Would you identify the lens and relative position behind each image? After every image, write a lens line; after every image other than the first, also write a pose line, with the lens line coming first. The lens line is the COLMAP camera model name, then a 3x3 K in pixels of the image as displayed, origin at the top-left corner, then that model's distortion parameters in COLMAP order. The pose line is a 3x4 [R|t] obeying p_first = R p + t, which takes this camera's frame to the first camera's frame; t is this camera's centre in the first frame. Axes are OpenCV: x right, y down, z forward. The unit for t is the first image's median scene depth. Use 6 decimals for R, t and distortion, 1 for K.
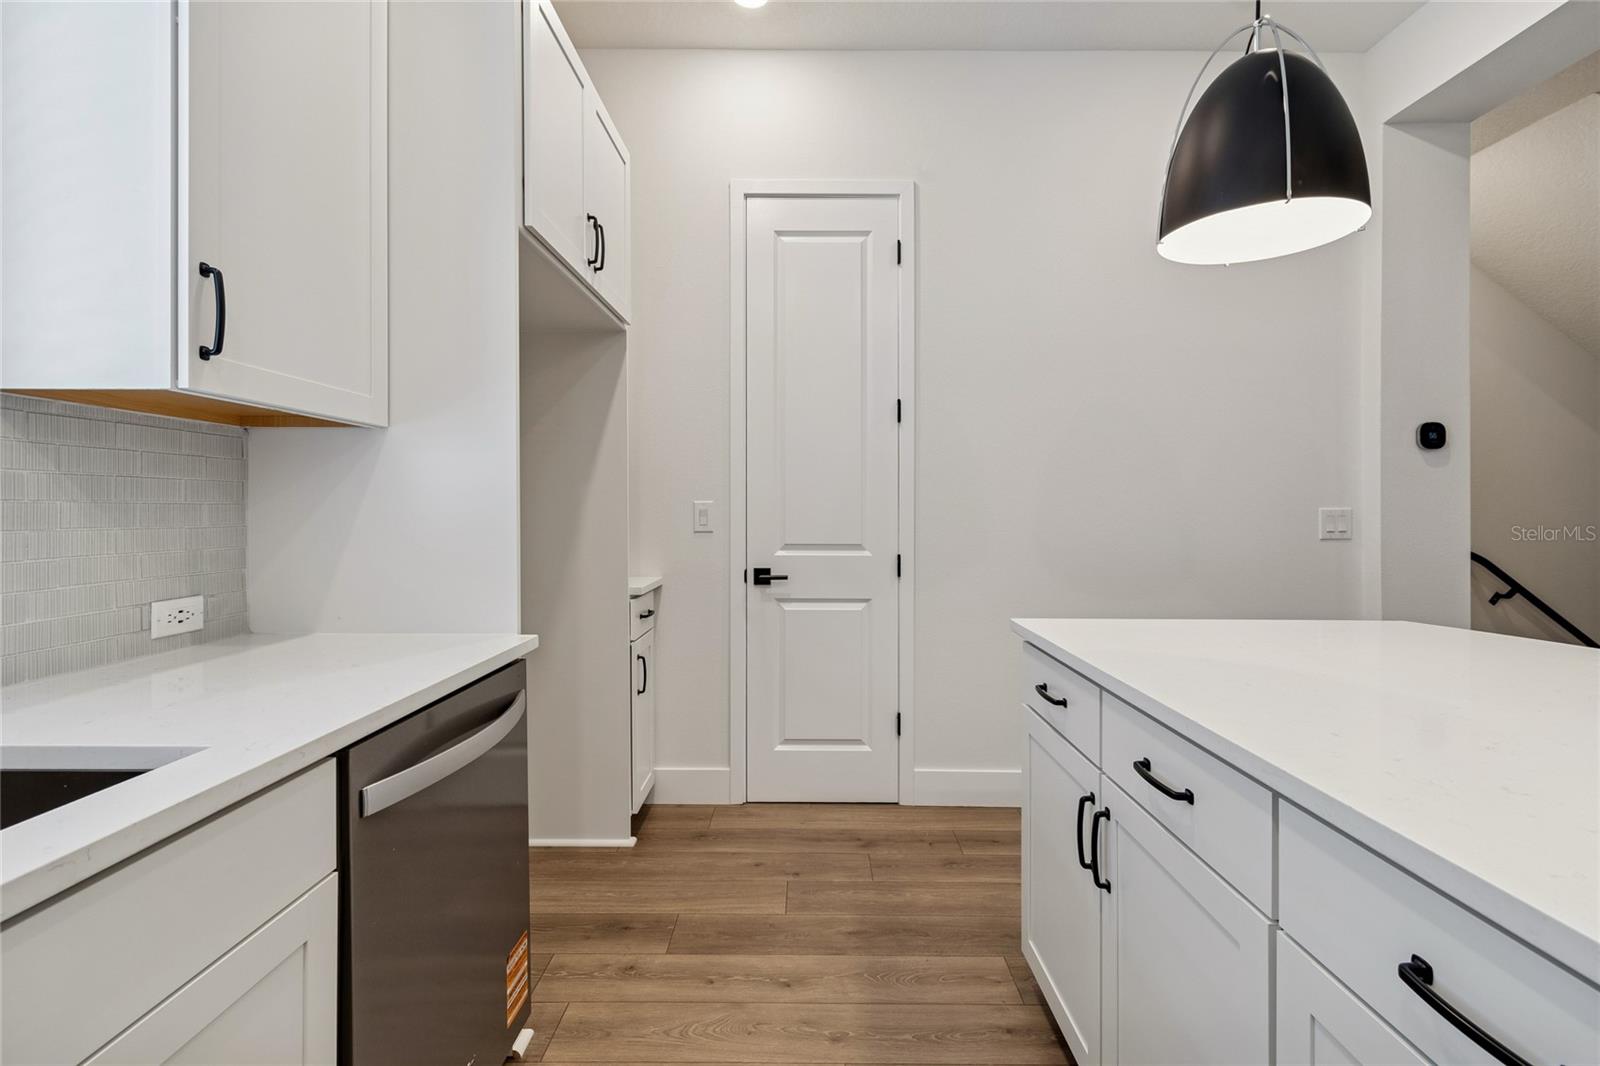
lens RADIAL K [[728.0, 0, 809.4], [0, 728.0, 507.2], [0, 0, 1]] dist [0.005347, -0.002782]
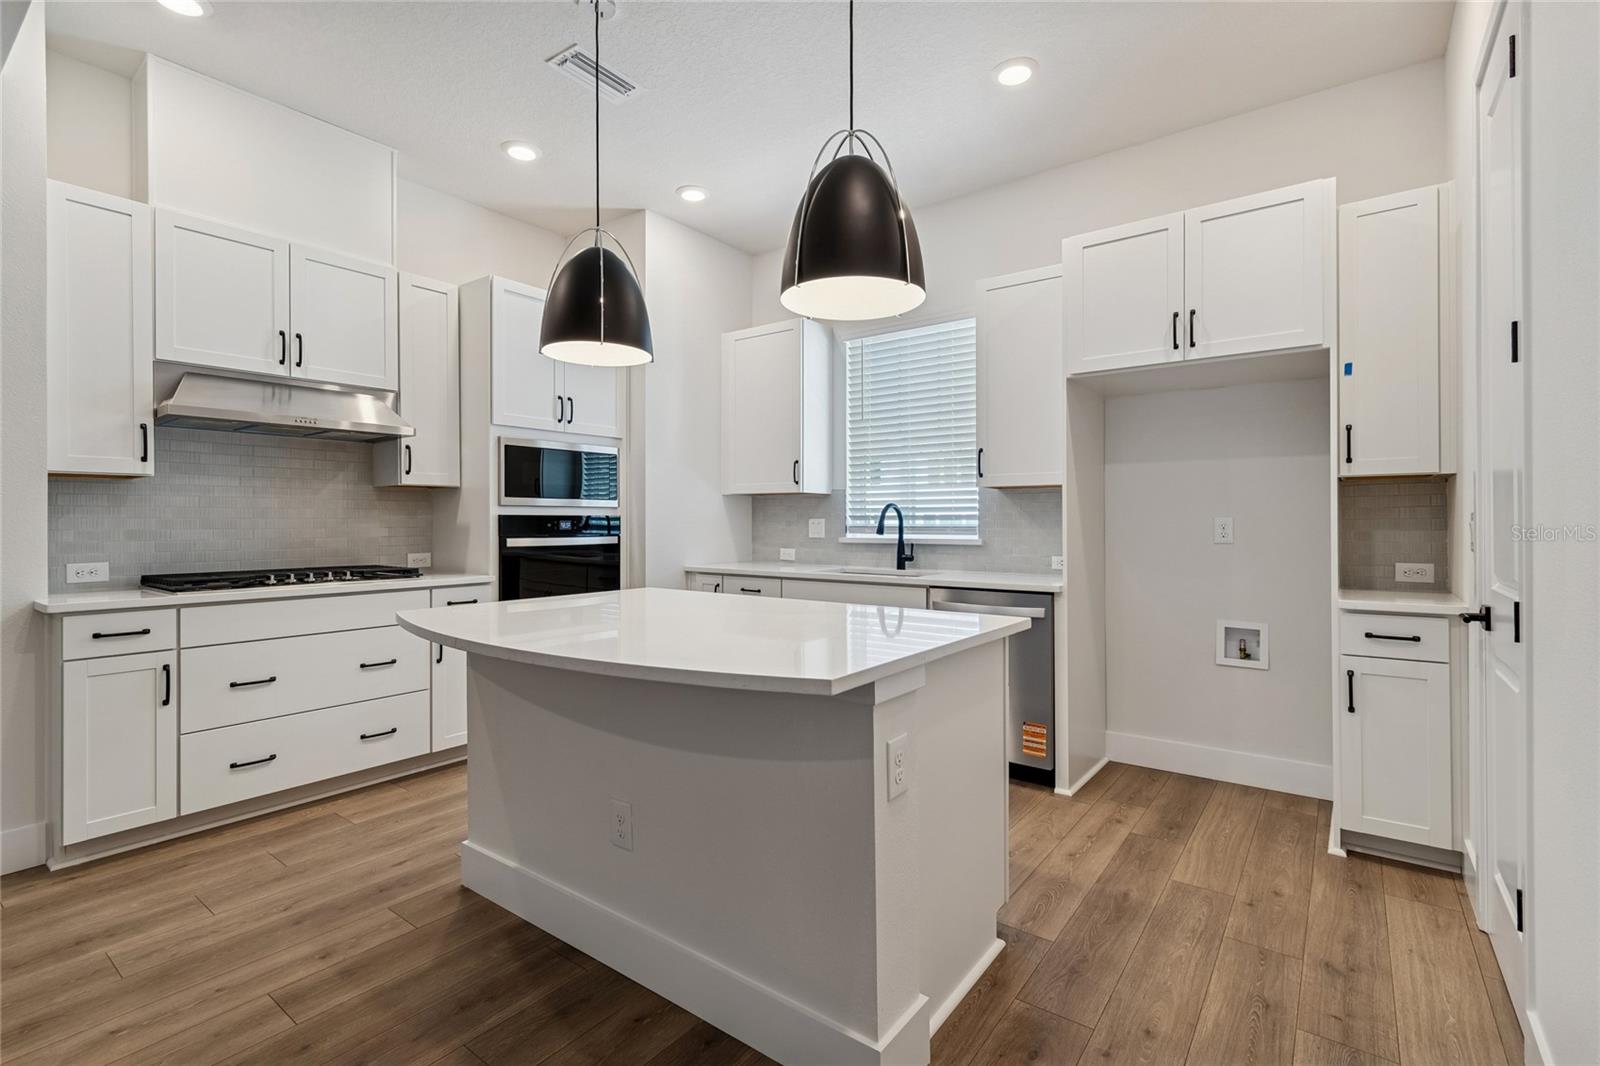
lens RADIAL K [[728.0, 0, 805.4], [0, 728.0, 528.7], [0, 0, 1]] dist [0.005347, -0.002782]
pose [[-0.597030, 0.002634, -0.802214, 1.187876], [-0.001220, 0.999990, 0.004191, 0.009729], [0.802218, 0.003481, -0.597021, 1.196888]]
